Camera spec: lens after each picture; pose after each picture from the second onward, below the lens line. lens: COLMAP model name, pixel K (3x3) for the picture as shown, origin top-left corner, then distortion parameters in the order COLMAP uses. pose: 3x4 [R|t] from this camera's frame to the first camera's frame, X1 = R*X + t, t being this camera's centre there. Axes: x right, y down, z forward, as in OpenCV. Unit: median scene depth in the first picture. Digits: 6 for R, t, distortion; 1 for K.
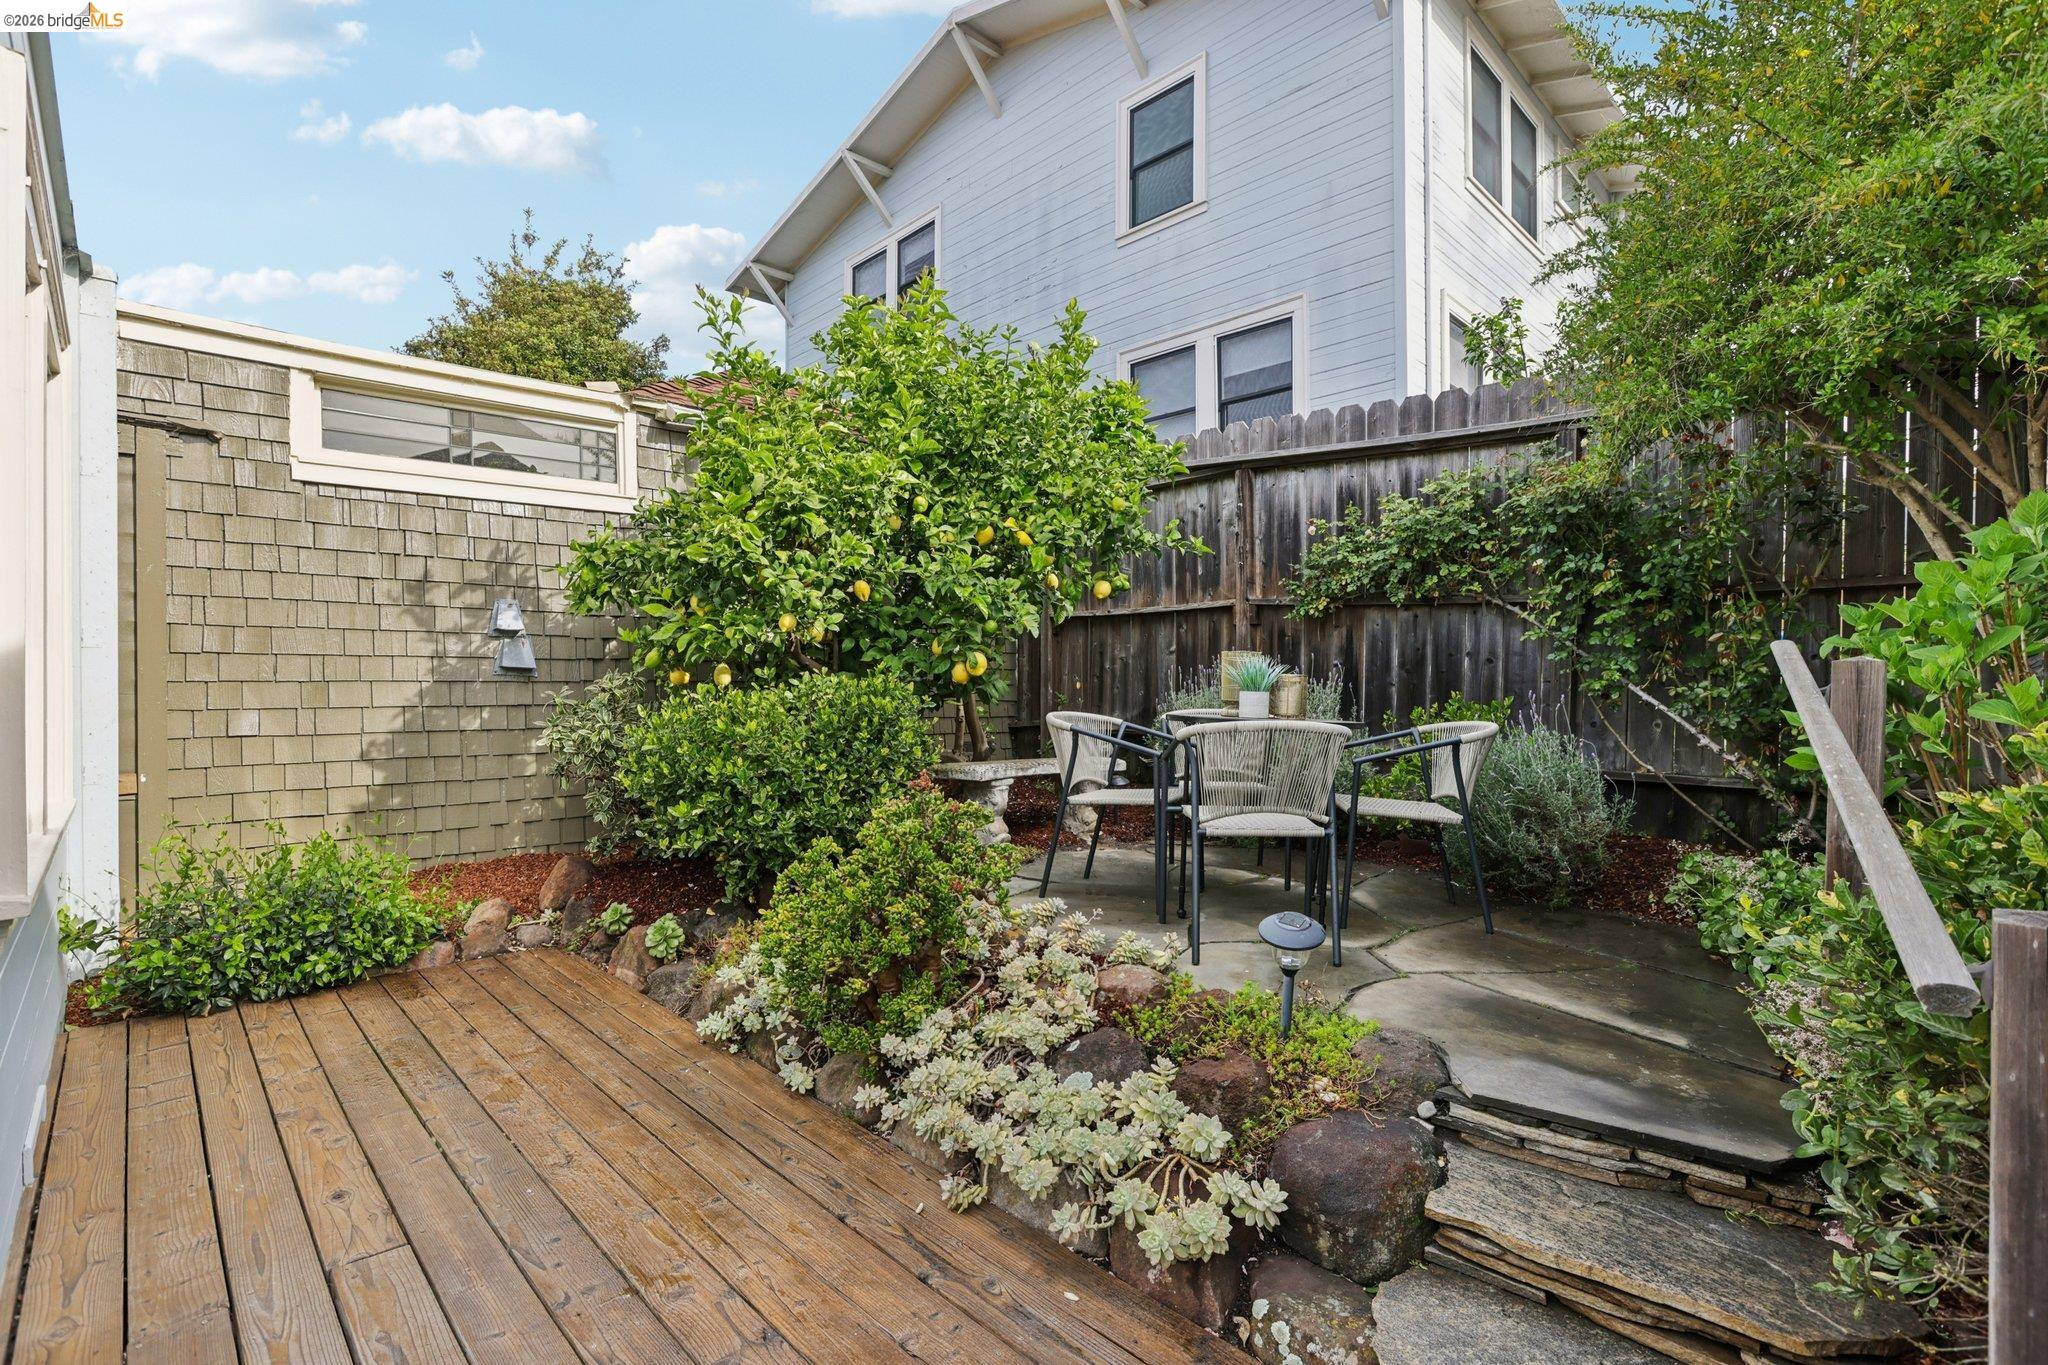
lens RADIAL K [[930.6, 0, 1027.9], [0, 930.6, 678.6], [0, 0, 1]] dist [-0.026888, 0.005082]
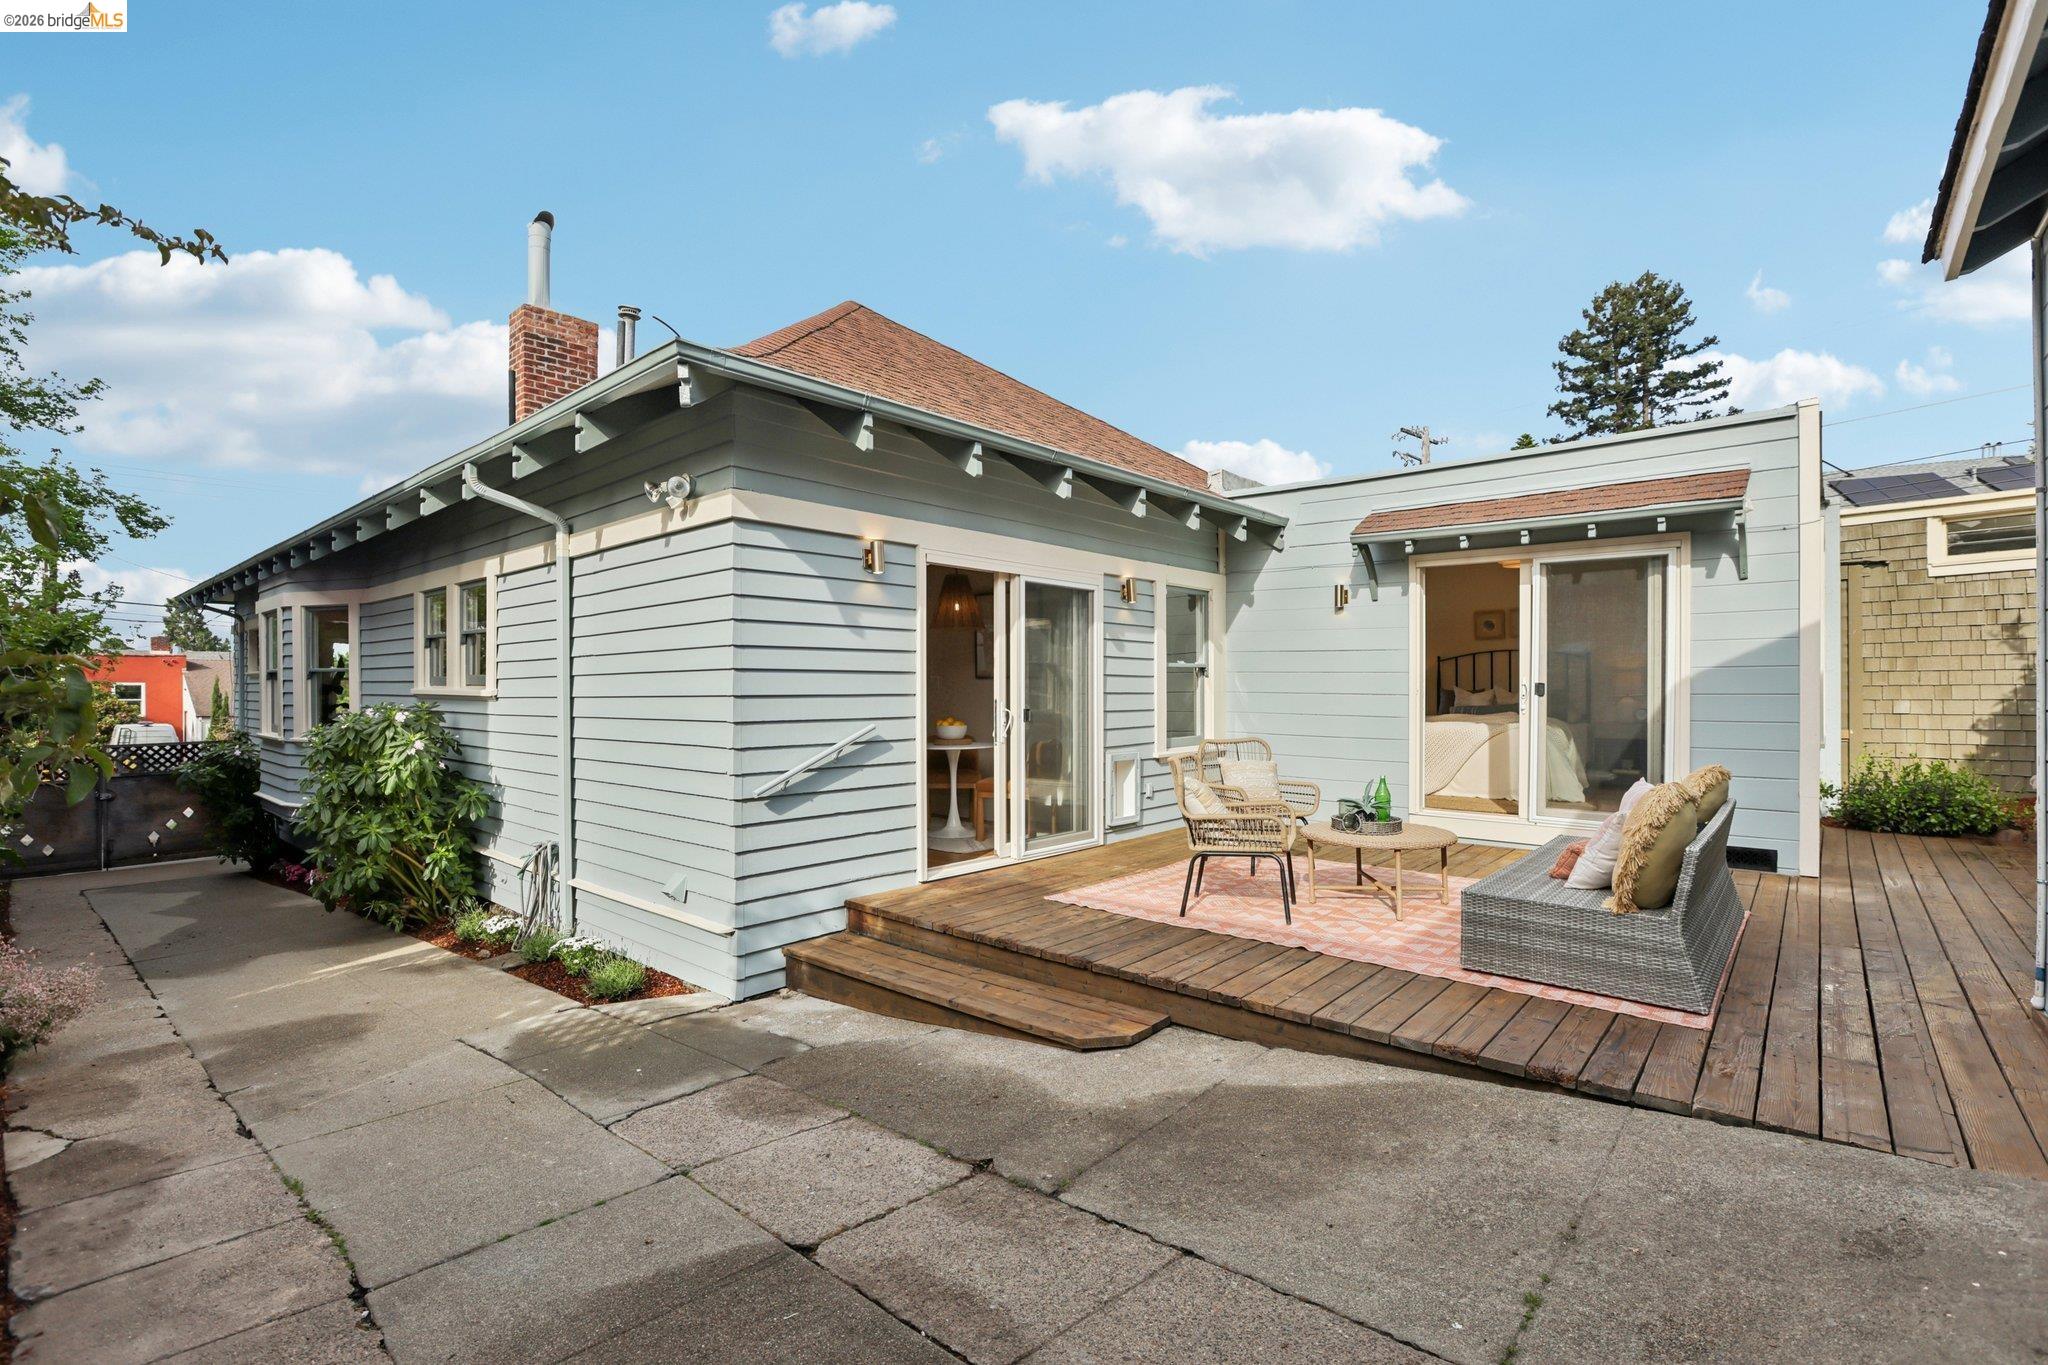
lens RADIAL K [[930.6, 0, 1017.3], [0, 930.6, 717.2], [0, 0, 1]] dist [-0.026888, 0.005082]
pose [[0.071056, 0.018350, -0.997303, 0.869166], [0.012389, 0.999737, 0.019278, 0.009138], [0.997395, -0.013725, 0.070810, -0.934694]]
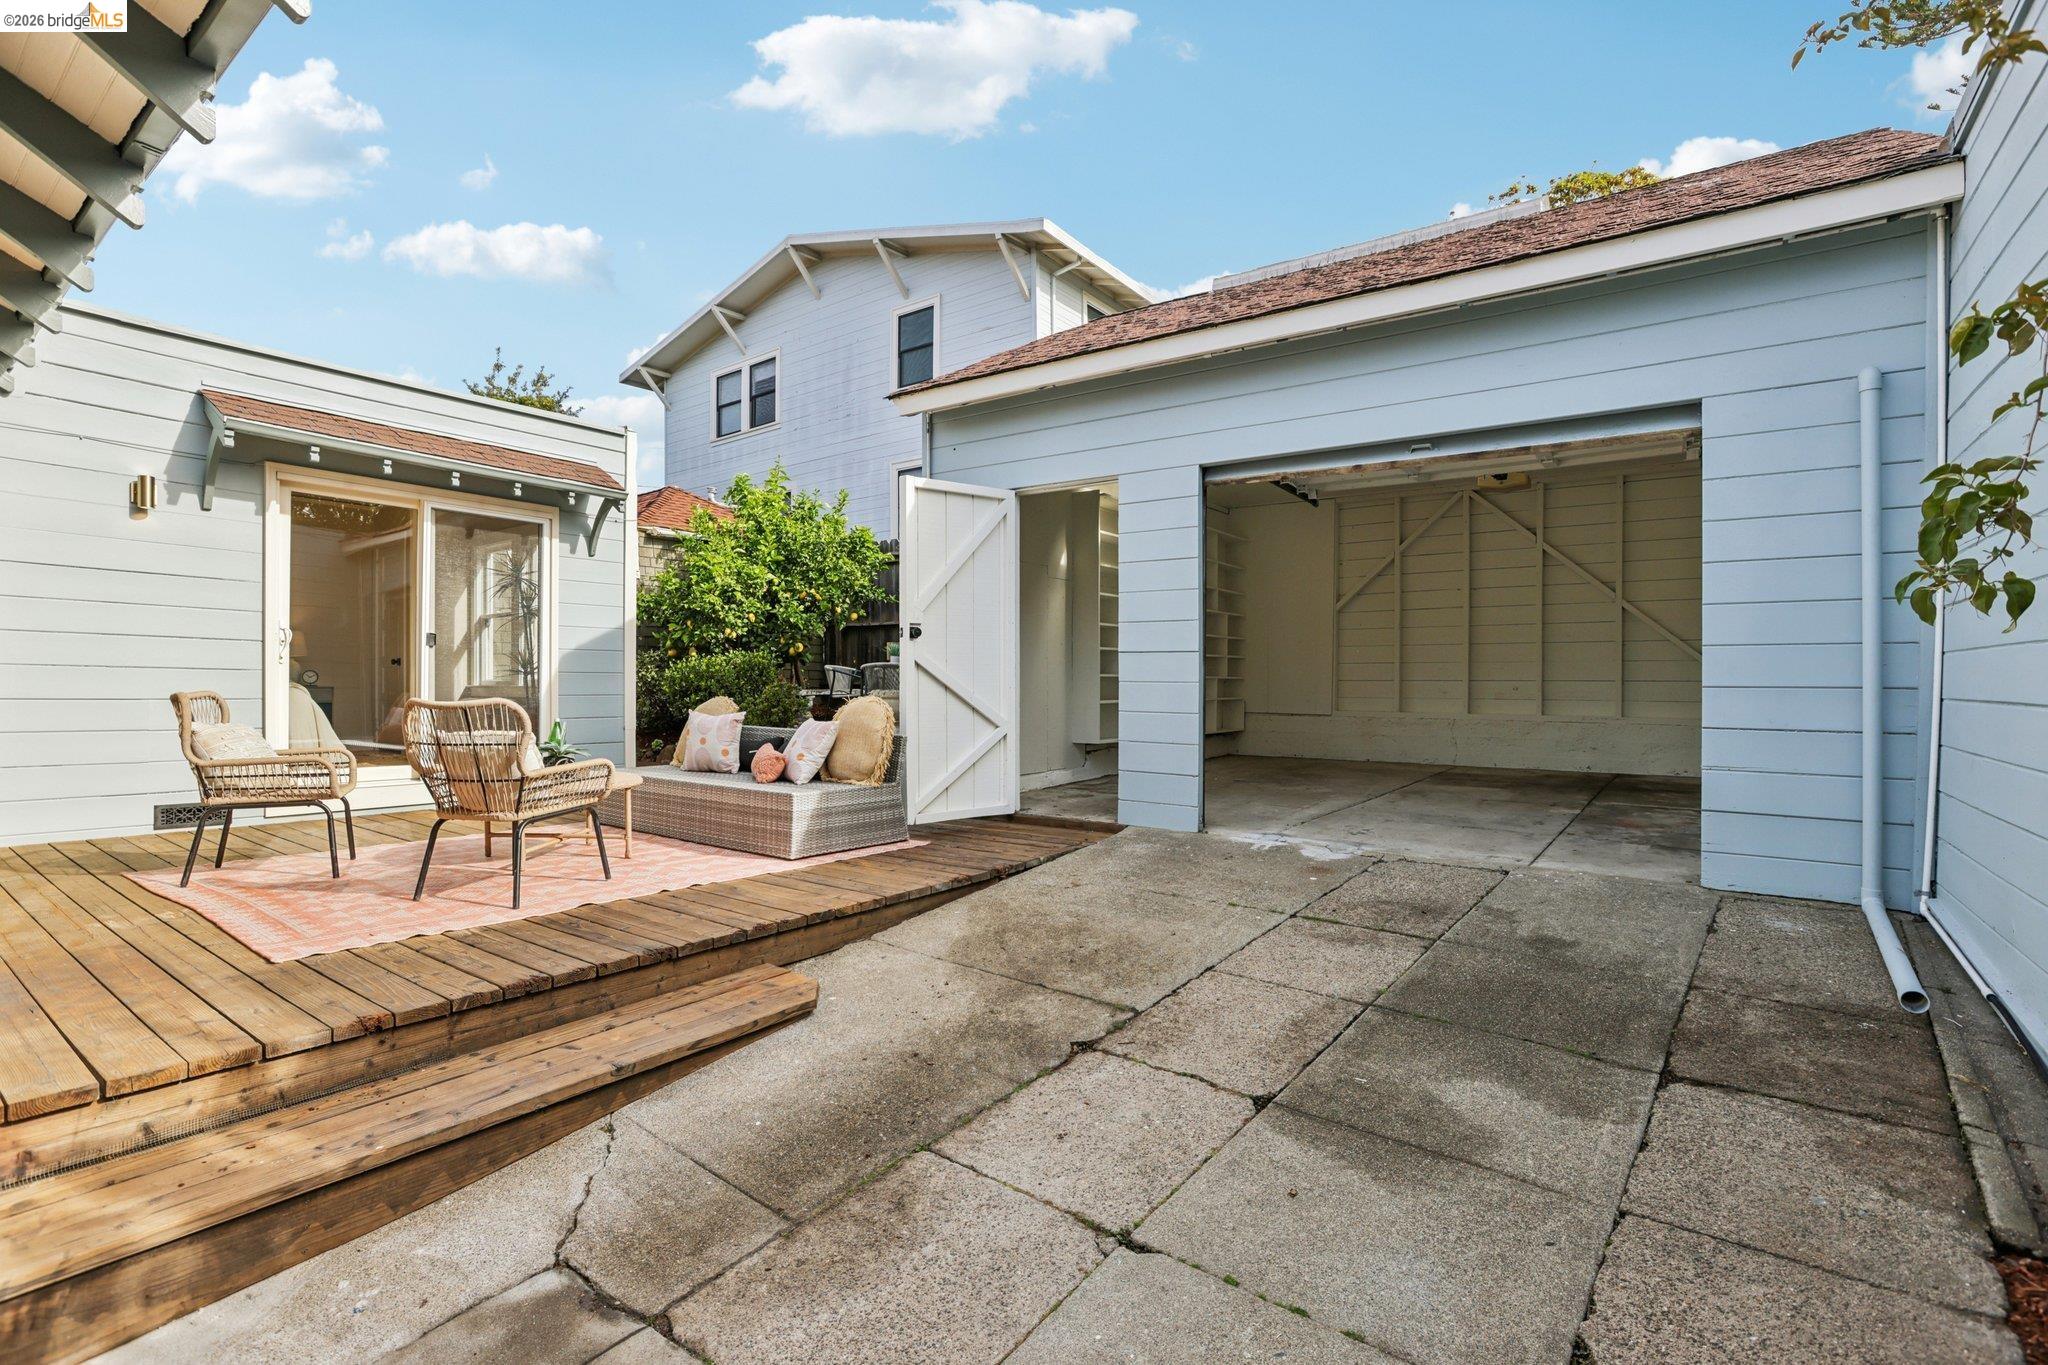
lens RADIAL K [[930.6, 0, 1010.7], [0, 930.6, 684.0], [0, 0, 1]] dist [-0.026888, 0.005082]
pose [[0.987692, -0.000358, 0.156410, 0.115849], [-0.001198, 0.999951, 0.009858, 0.056286], [-0.156405, -0.009925, 0.987643, -1.546460]]
